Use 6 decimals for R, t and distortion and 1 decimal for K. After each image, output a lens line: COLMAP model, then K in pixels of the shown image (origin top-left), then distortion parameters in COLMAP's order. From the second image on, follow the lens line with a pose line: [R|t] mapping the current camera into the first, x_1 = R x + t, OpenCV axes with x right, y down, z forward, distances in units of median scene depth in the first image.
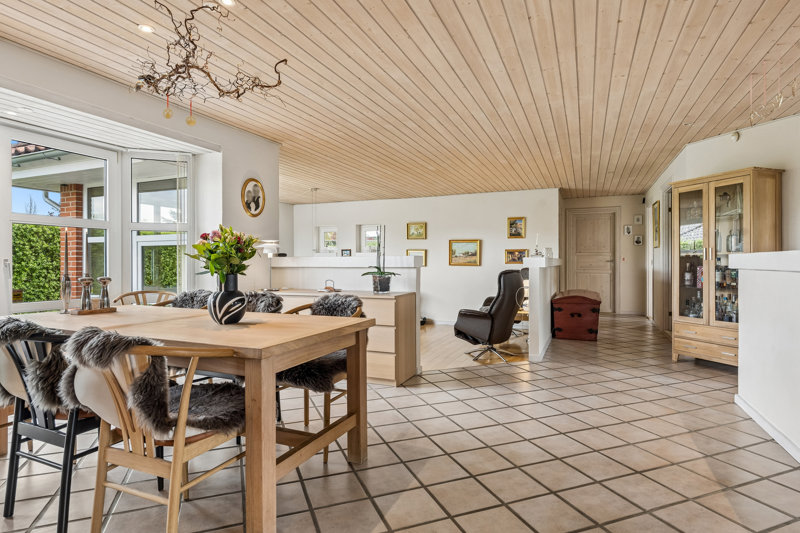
lens RADIAL K [[430.6, 0, 398.8], [0, 430.6, 260.5], [0, 0, 1]] dist [-0.000666, -0.002651]
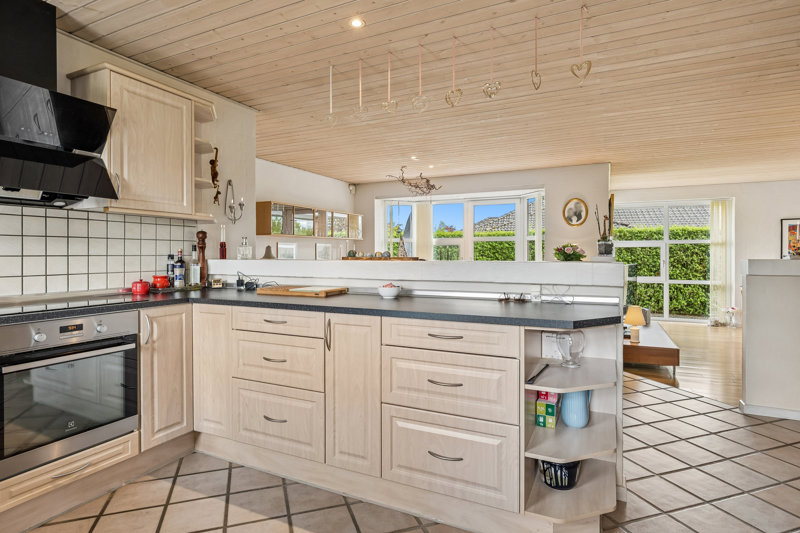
lens RADIAL K [[430.6, 0, 402.9], [0, 430.6, 261.1], [0, 0, 1]] dist [-0.000666, -0.002651]
pose [[-0.033763, 0.020912, -0.999211, 1.077963], [0.007990, 0.999755, 0.020654, -0.025131], [0.999398, -0.007286, -0.033921, 0.514063]]
